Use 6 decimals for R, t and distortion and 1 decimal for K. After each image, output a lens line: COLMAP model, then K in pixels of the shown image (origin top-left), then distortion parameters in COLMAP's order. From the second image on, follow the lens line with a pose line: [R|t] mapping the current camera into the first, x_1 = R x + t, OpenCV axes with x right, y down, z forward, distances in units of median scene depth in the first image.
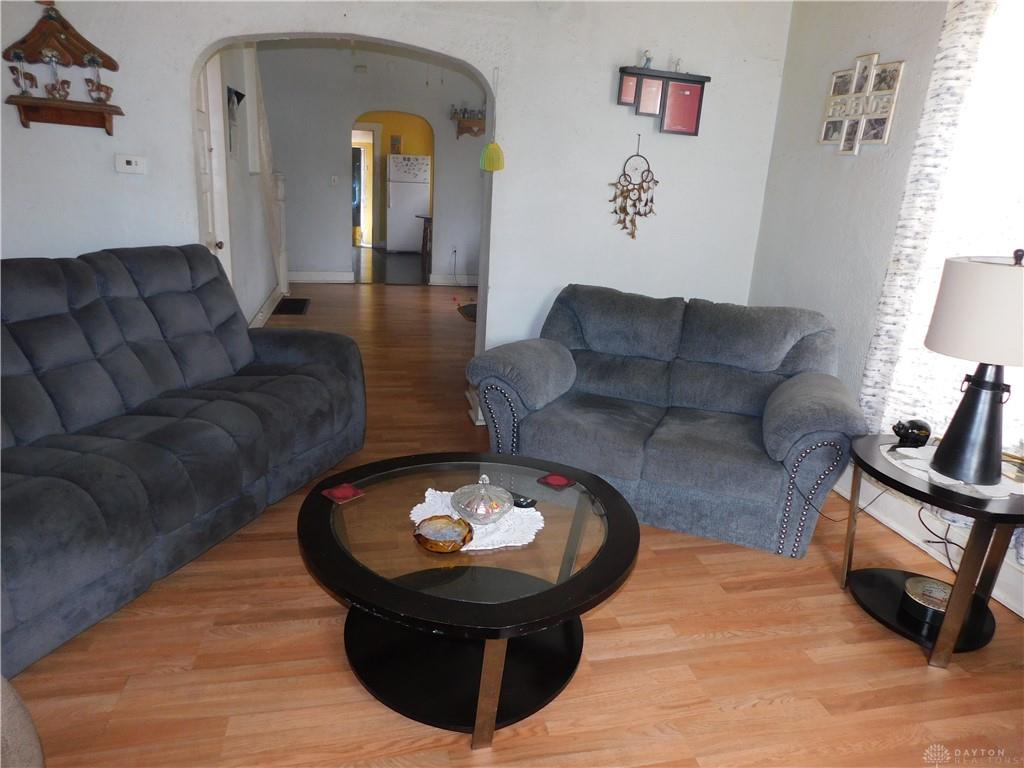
lens RADIAL K [[679.2, 0, 512.0], [0, 679.2, 384.0], [0, 0, 1]] dist [-0.045201, 0.003582]
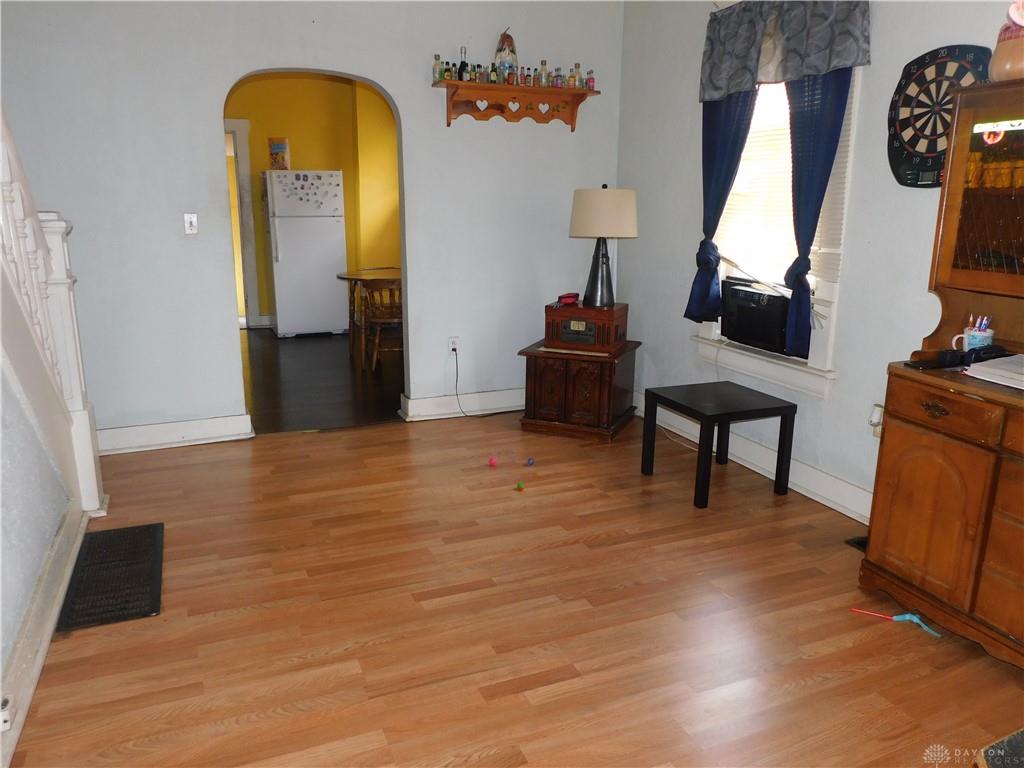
lens RADIAL K [[767.5, 0, 512.0], [0, 767.5, 384.0], [0, 0, 1]] dist [-0.011070, -0.003517]
pose [[0.980793, -0.091453, 0.172283, -0.108715], [0.101398, 0.993598, -0.049818, -0.106254], [-0.166624, 0.066330, 0.983787, 0.336490]]
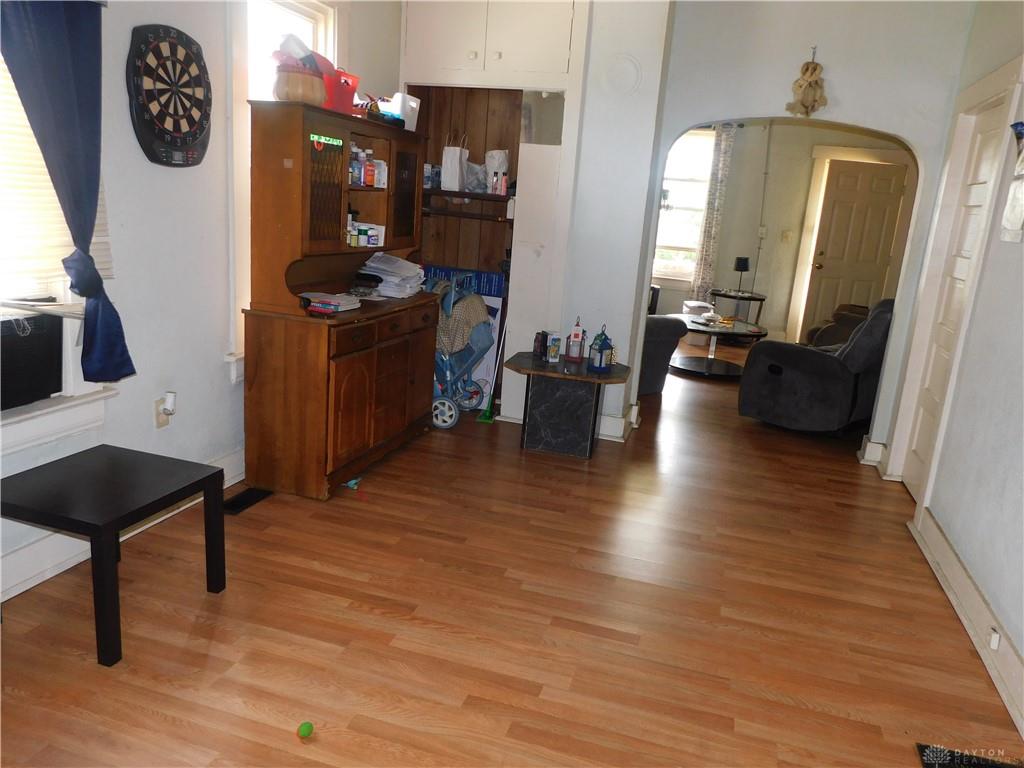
lens RADIAL K [[767.5, 0, 512.0], [0, 767.5, 384.0], [0, 0, 1]] dist [-0.011070, -0.003517]
pose [[-0.868902, -0.236343, 0.434916, -0.153009], [0.014604, 0.866023, 0.499791, -0.238592], [-0.494769, 0.440621, -0.749037, 0.743712]]
